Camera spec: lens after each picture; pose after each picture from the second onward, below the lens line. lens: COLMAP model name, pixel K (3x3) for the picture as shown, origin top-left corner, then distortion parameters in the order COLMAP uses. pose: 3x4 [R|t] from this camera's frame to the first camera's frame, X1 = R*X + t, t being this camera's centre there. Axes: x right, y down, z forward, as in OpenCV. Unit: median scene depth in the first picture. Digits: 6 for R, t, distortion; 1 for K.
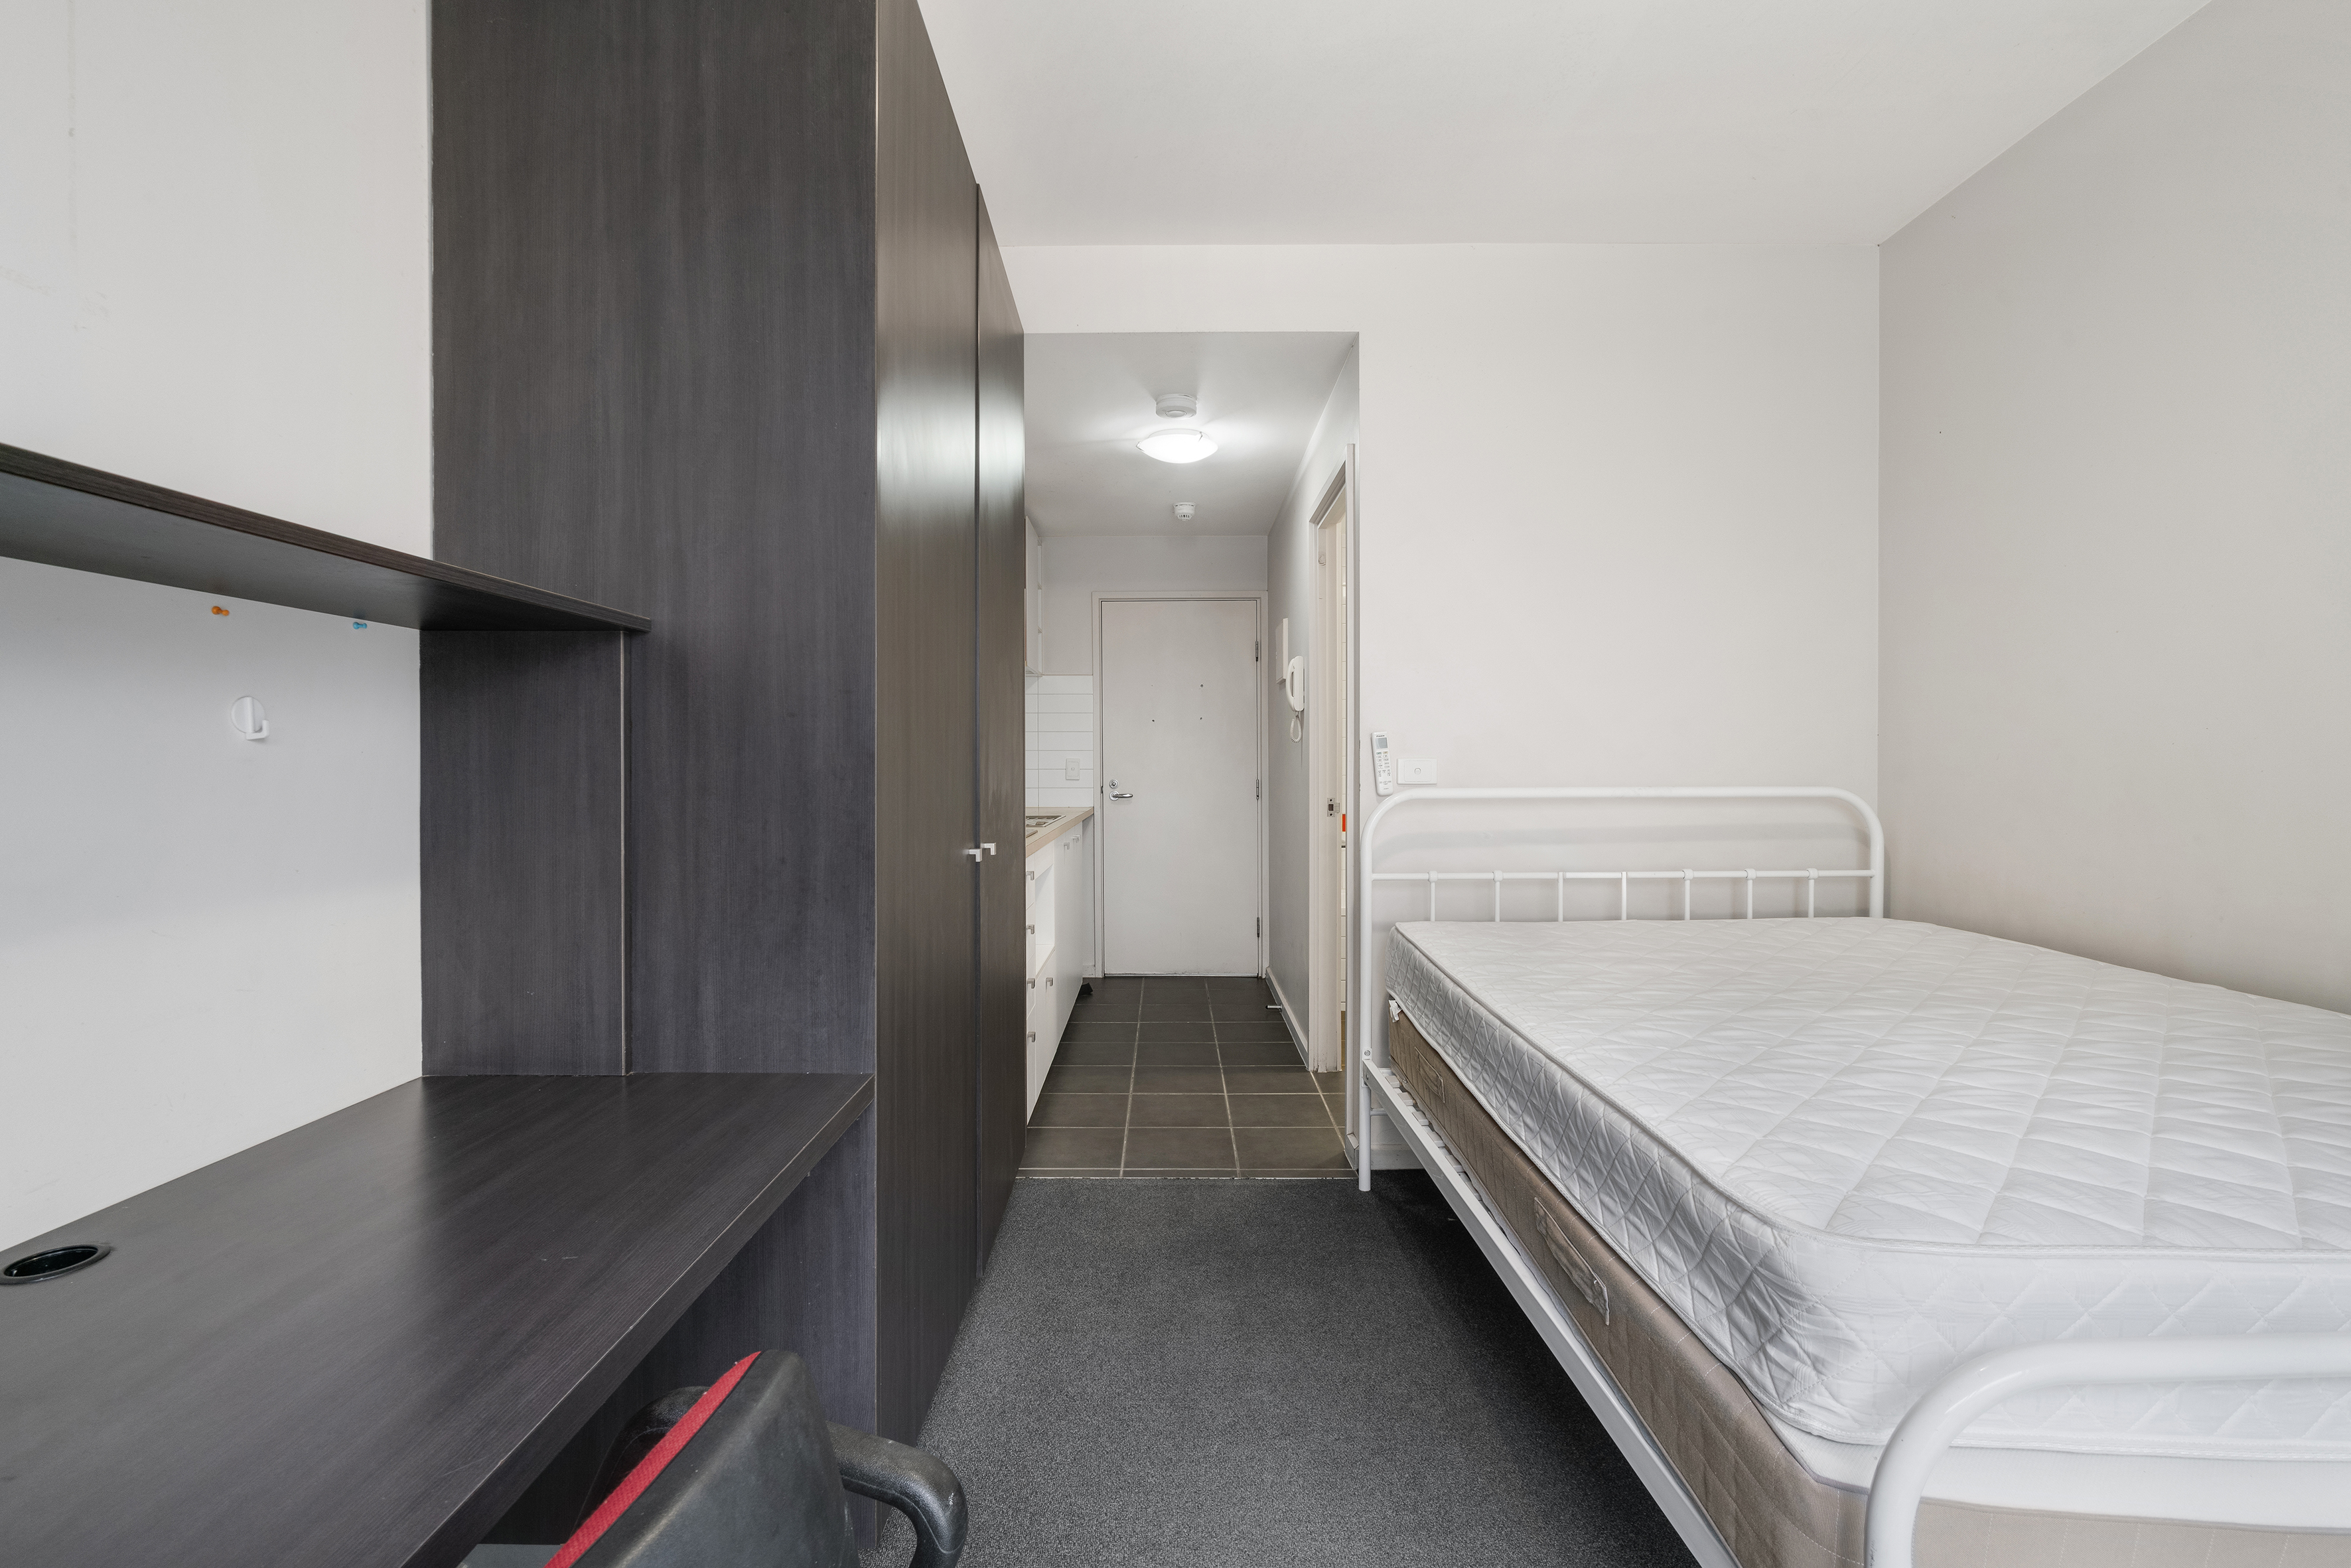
lens RADIAL K [[998.4, 0, 1173.3], [0, 998.4, 778.4], [0, 0, 1]] dist [0.001331, -0.000021]
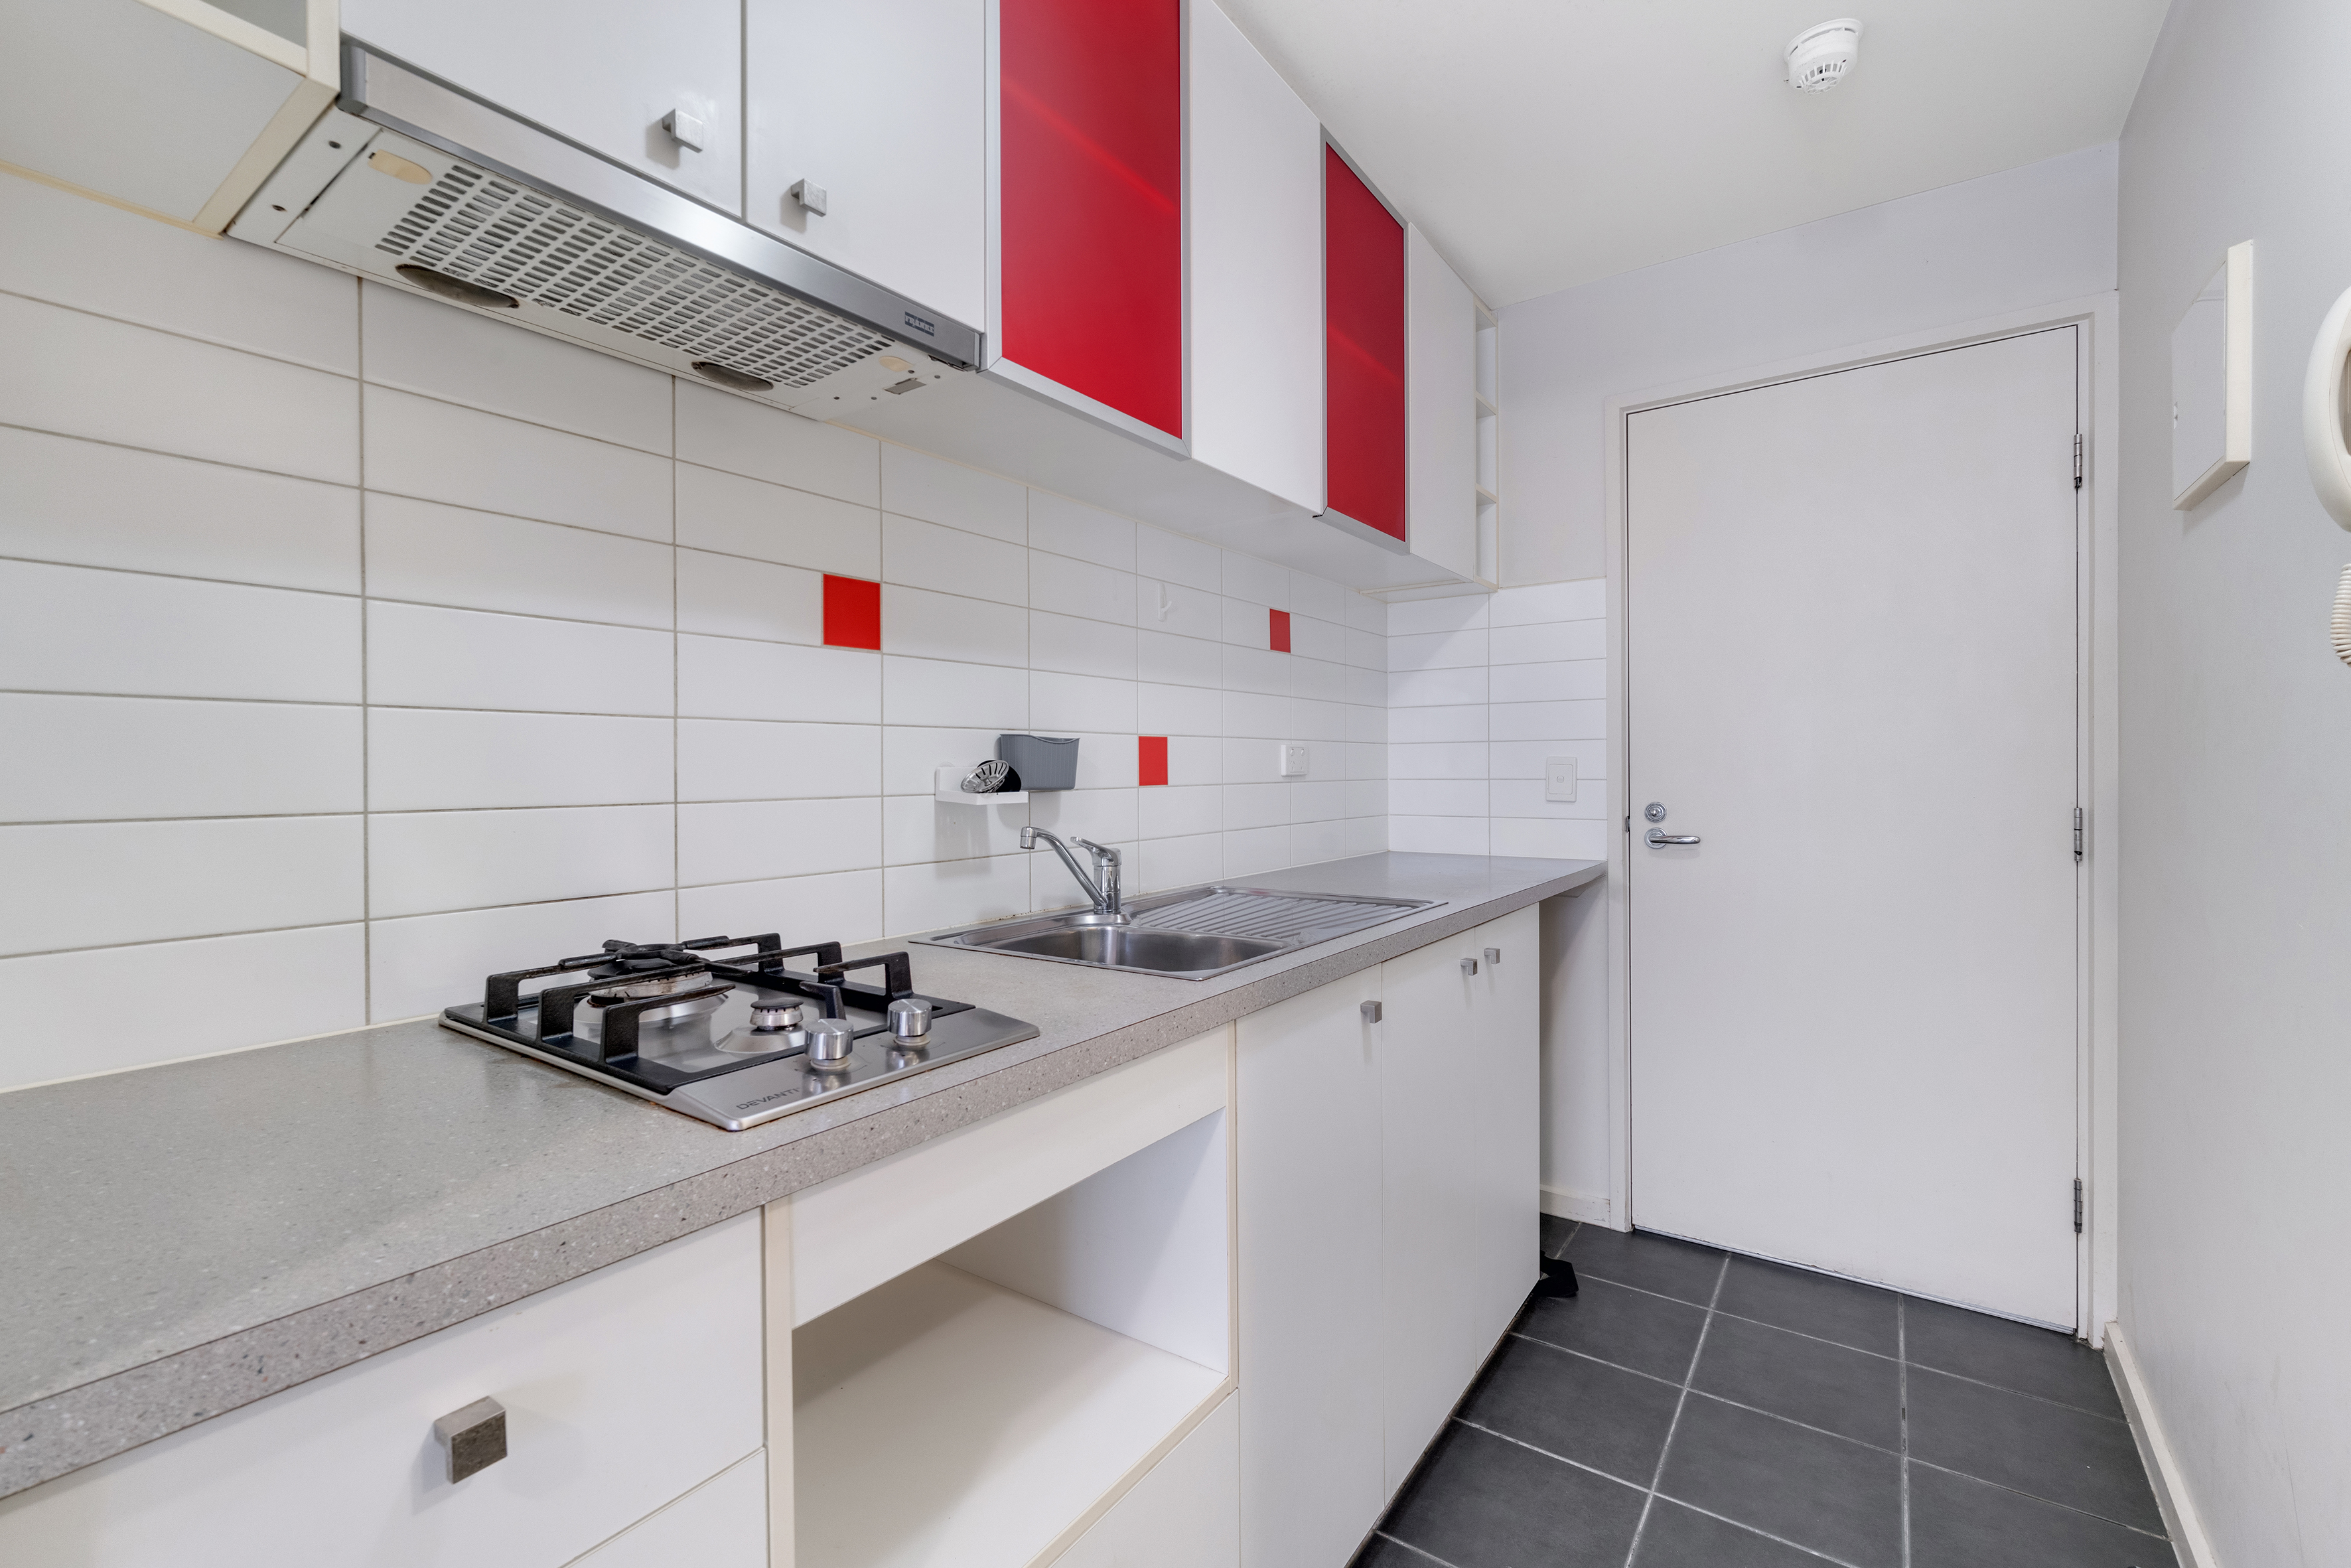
lens RADIAL K [[998.4, 0, 1170.9], [0, 998.4, 793.3], [0, 0, 1]] dist [0.001331, -0.000021]
pose [[0.808409, 0.007852, -0.588569, 0.030885], [0.001903, 0.999871, 0.015954, -0.010249], [0.588618, -0.014017, 0.808290, 0.499584]]
